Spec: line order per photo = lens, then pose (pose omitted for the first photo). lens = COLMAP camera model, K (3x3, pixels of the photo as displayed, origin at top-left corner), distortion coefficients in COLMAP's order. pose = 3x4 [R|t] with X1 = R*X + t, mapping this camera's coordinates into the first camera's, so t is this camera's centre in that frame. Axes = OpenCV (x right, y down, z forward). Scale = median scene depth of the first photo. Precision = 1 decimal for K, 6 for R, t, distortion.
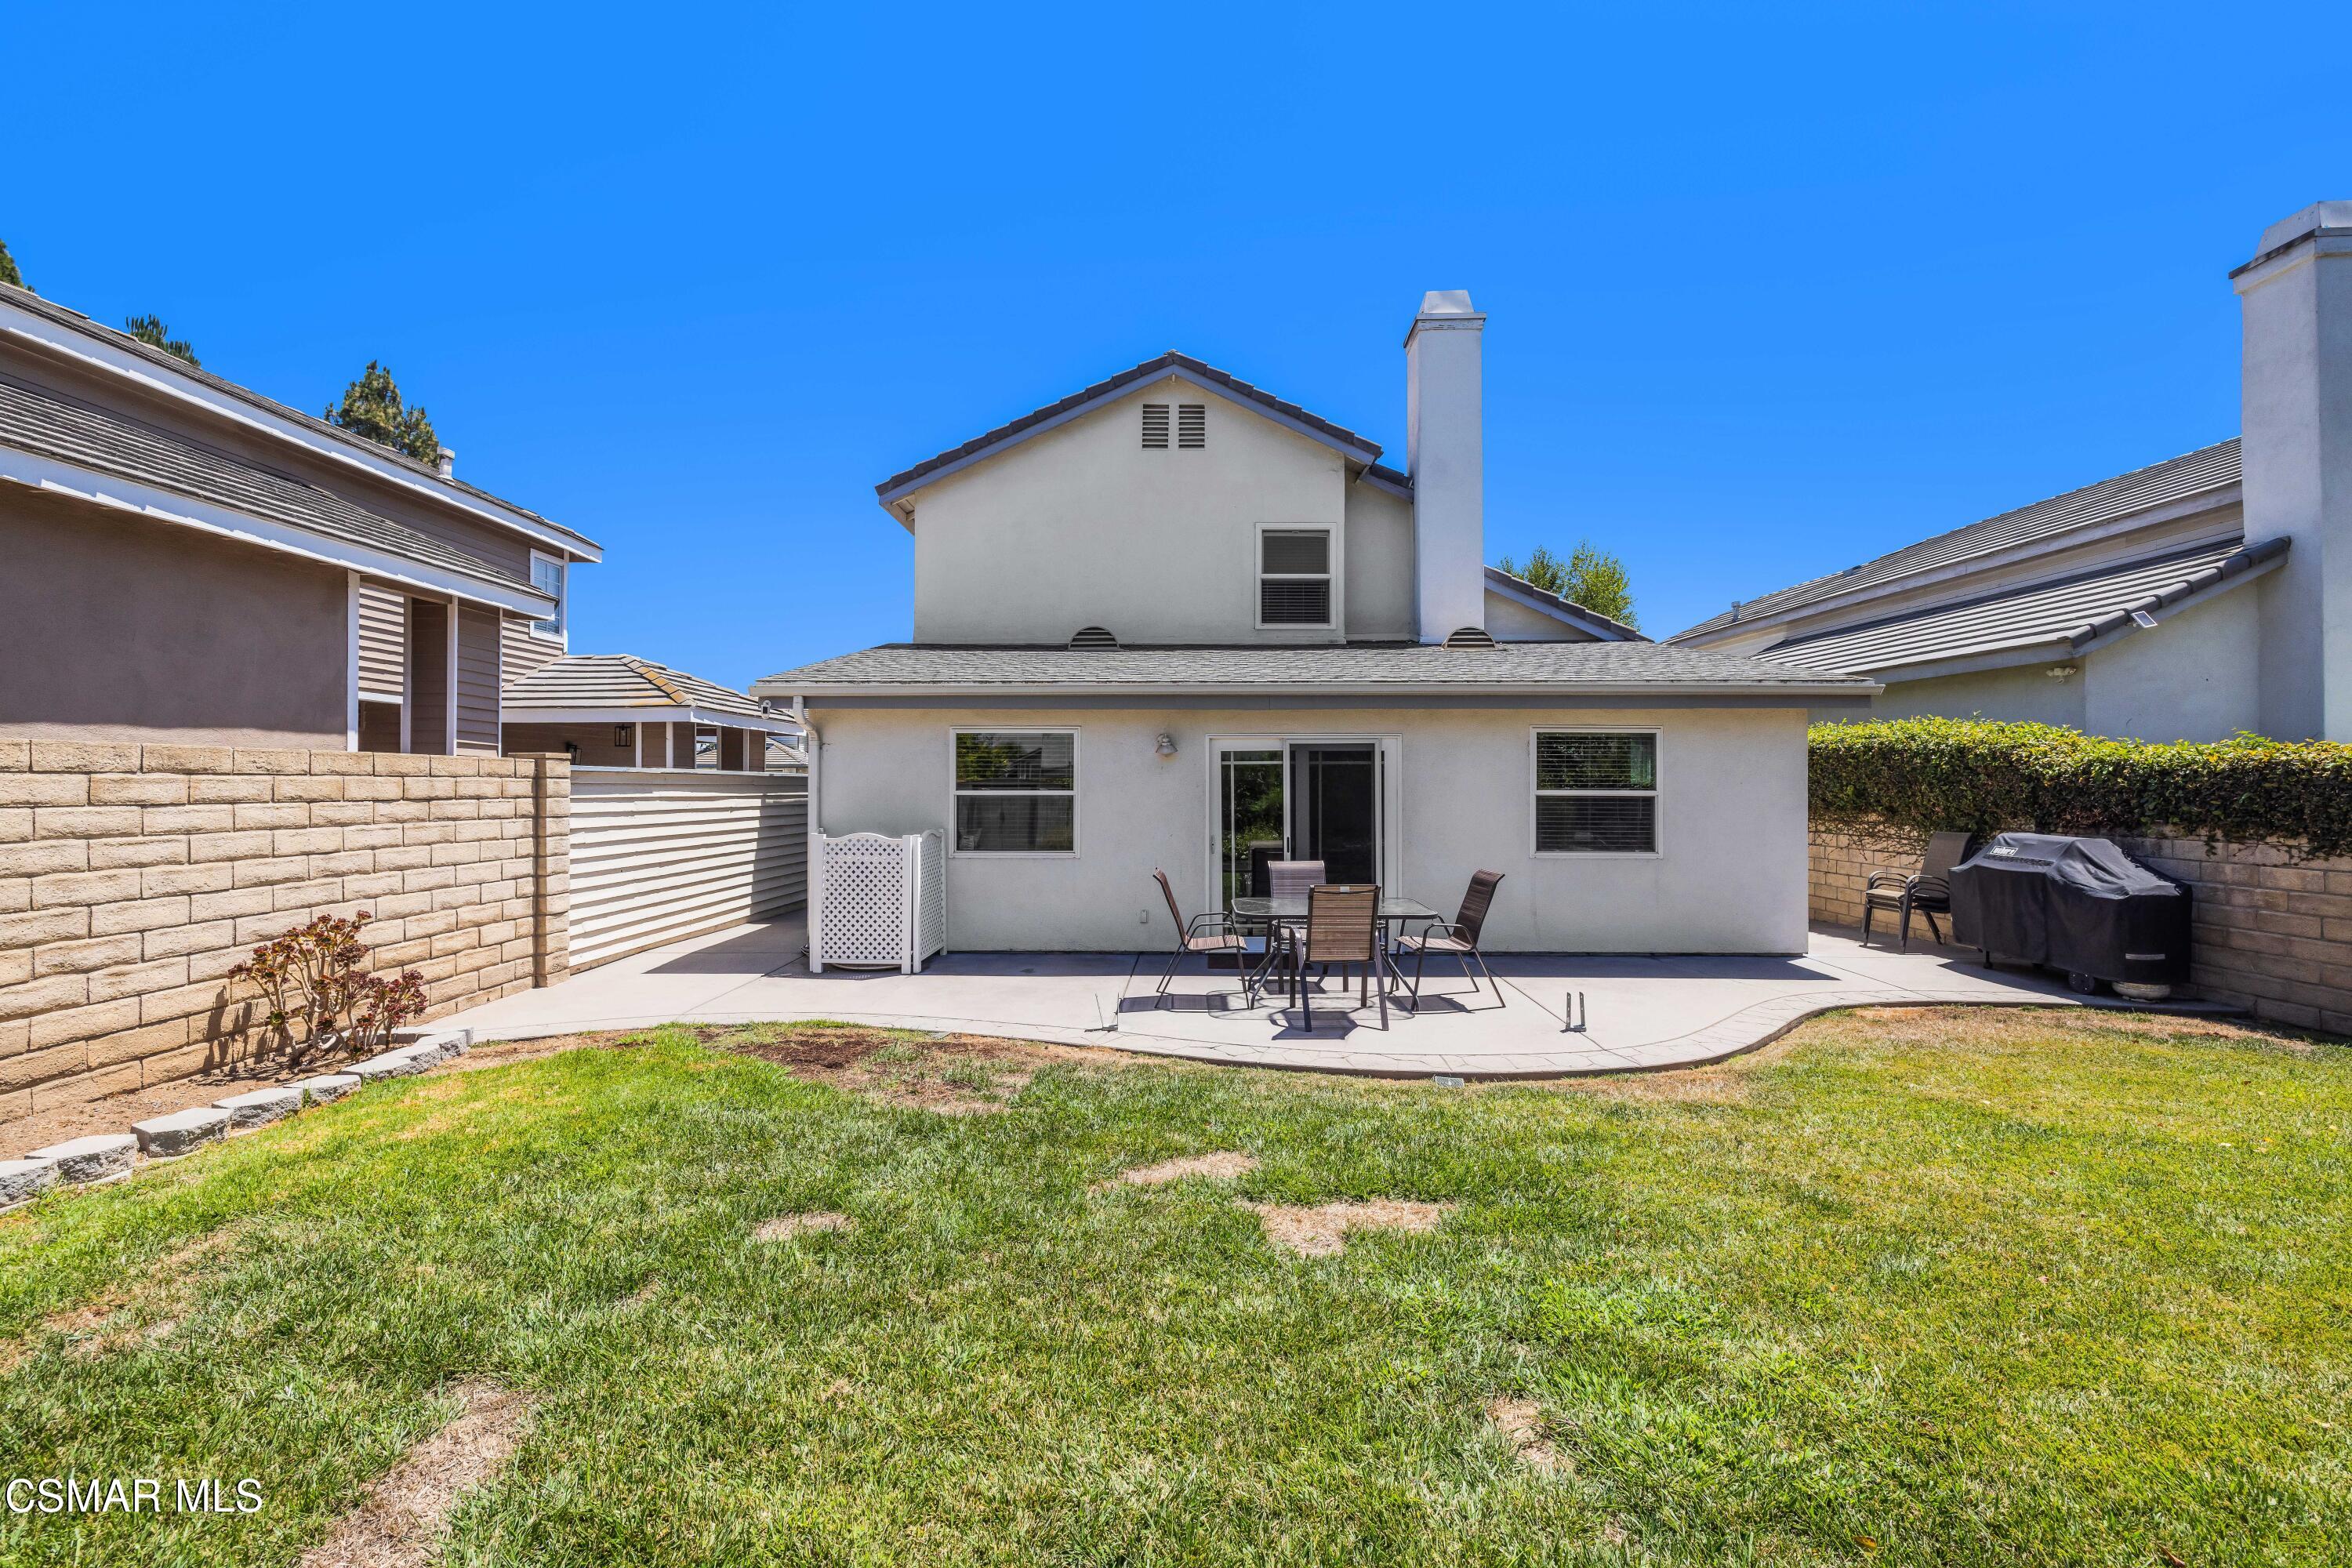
lens RADIAL K [[991.5, 0, 1165.2], [0, 991.5, 775.8], [0, 0, 1]] dist [0.000740, -0.000122]
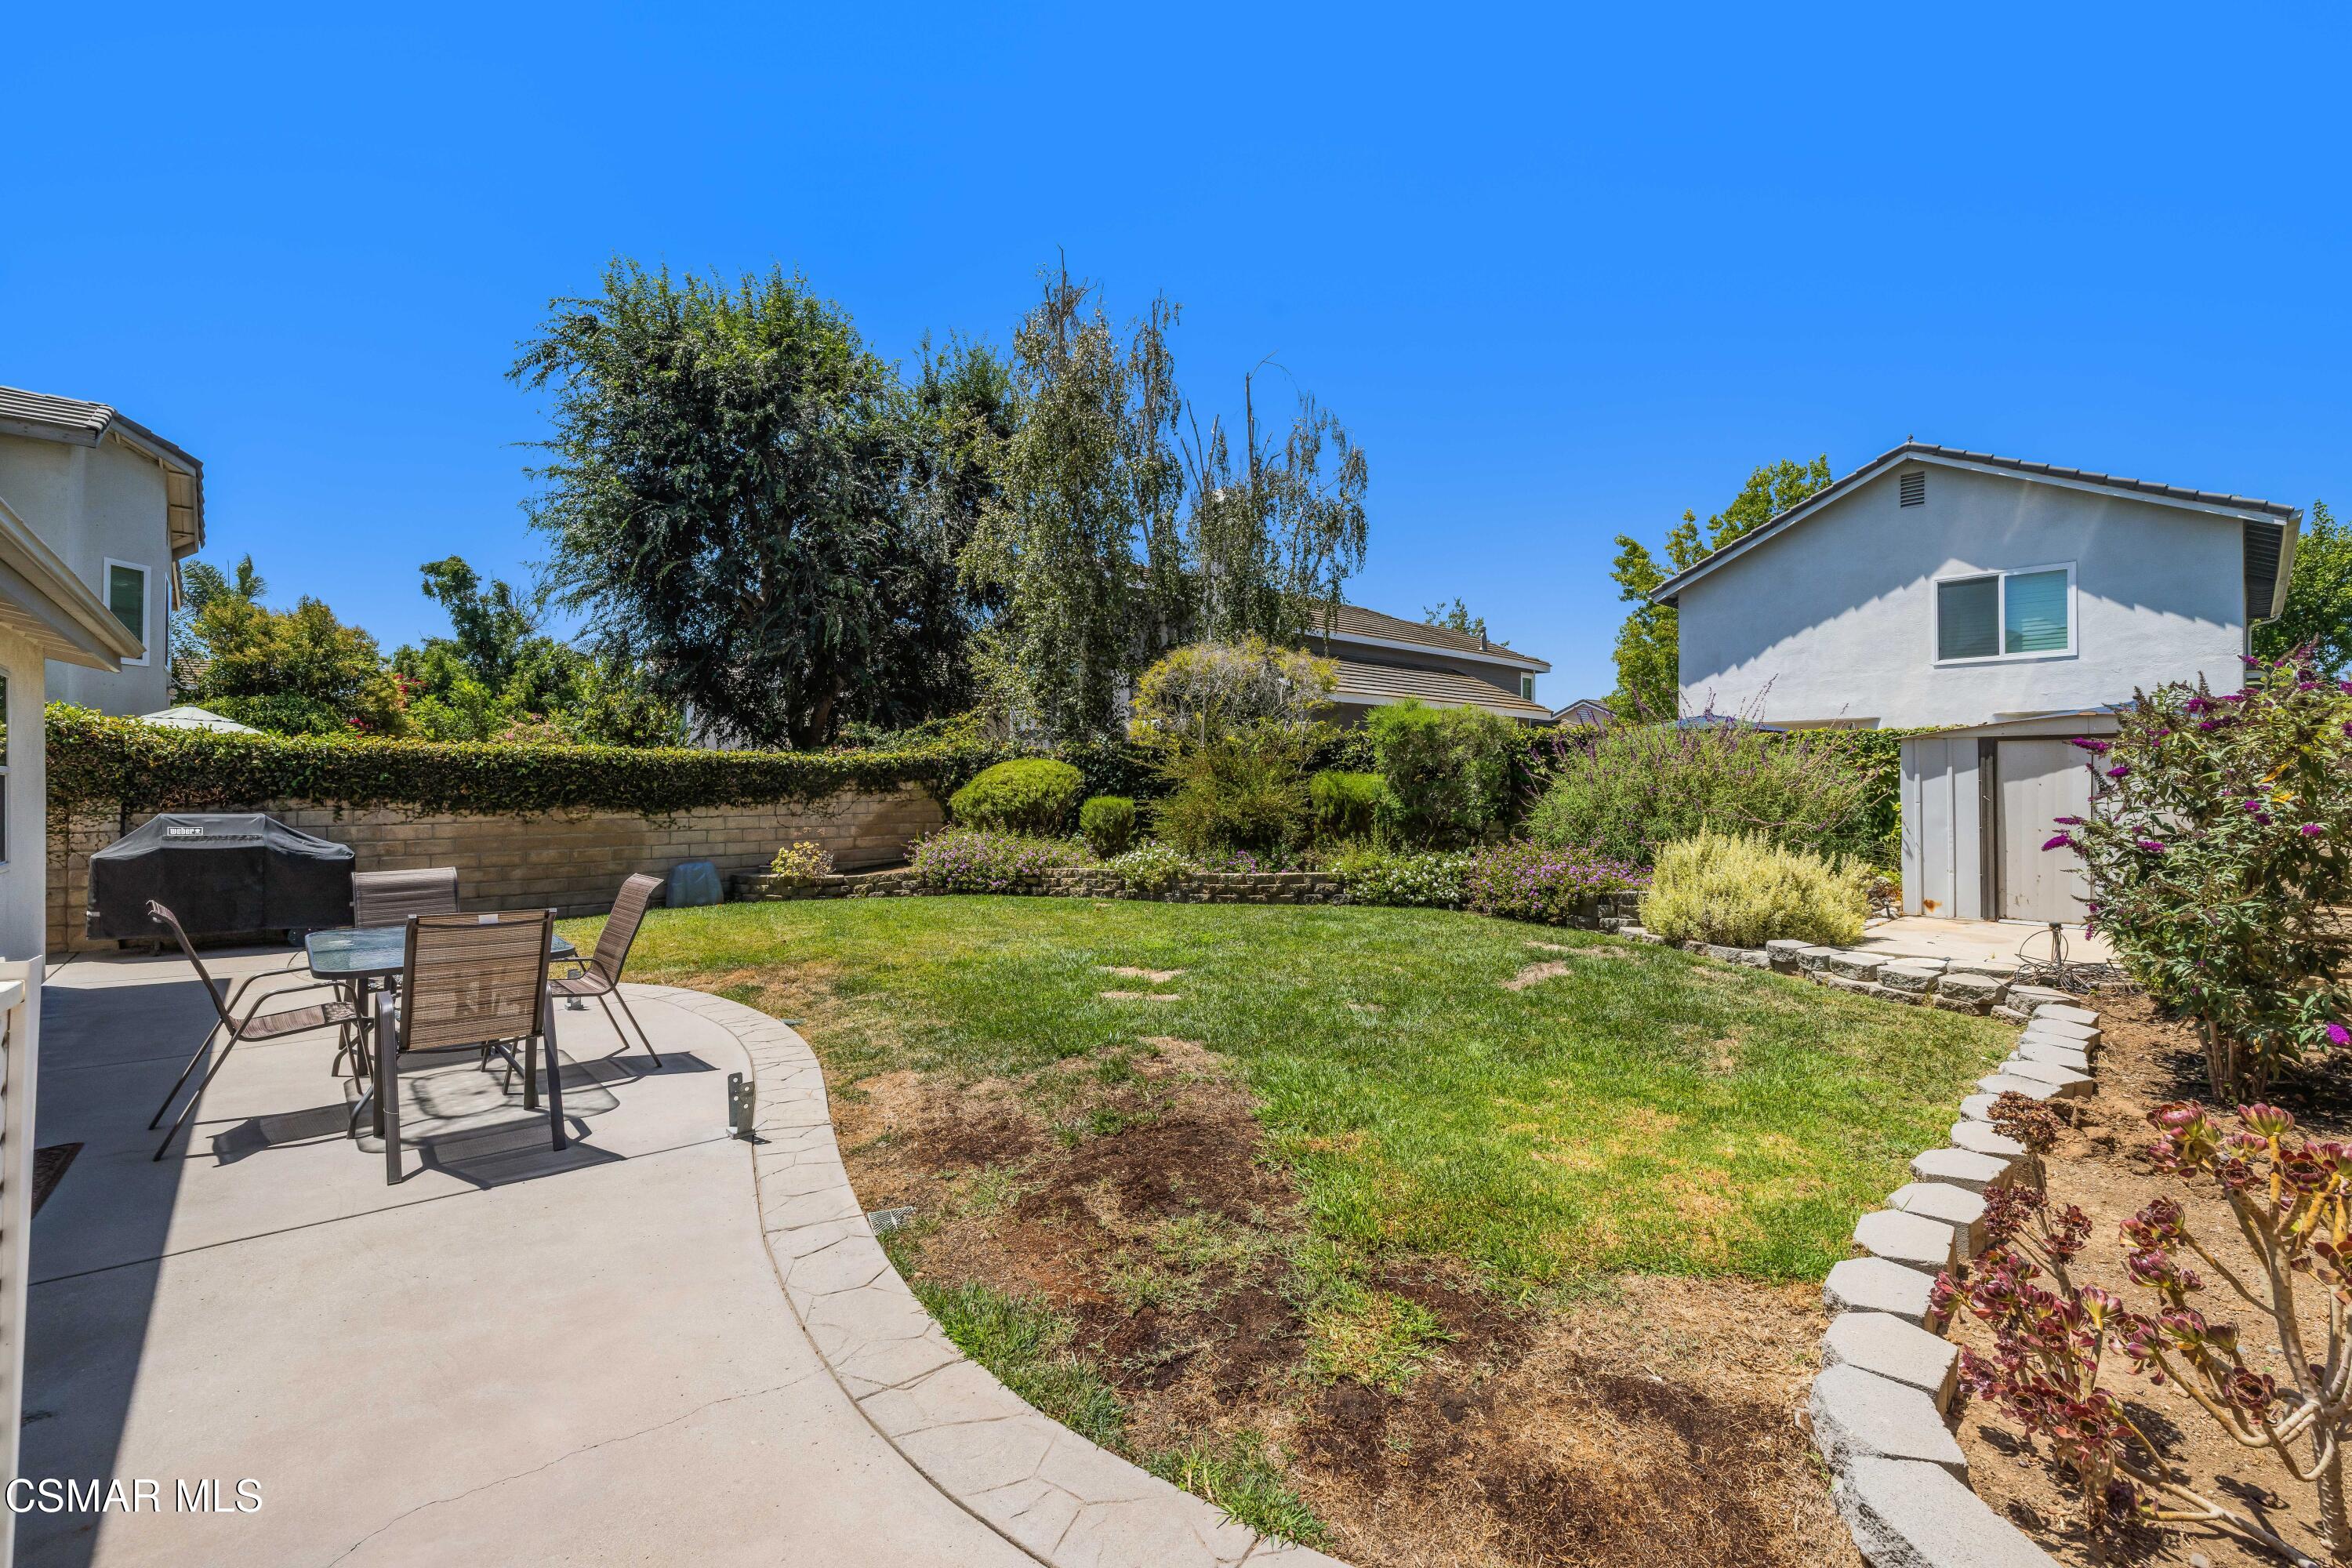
lens RADIAL K [[991.5, 0, 1165.2], [0, 991.5, 775.8], [0, 0, 1]] dist [0.000740, -0.000122]
pose [[-0.685067, 0.004114, 0.728469, -0.619192], [-0.007794, 0.999885, -0.012977, 0.029729], [-0.728439, -0.014568, -0.684956, 1.096567]]
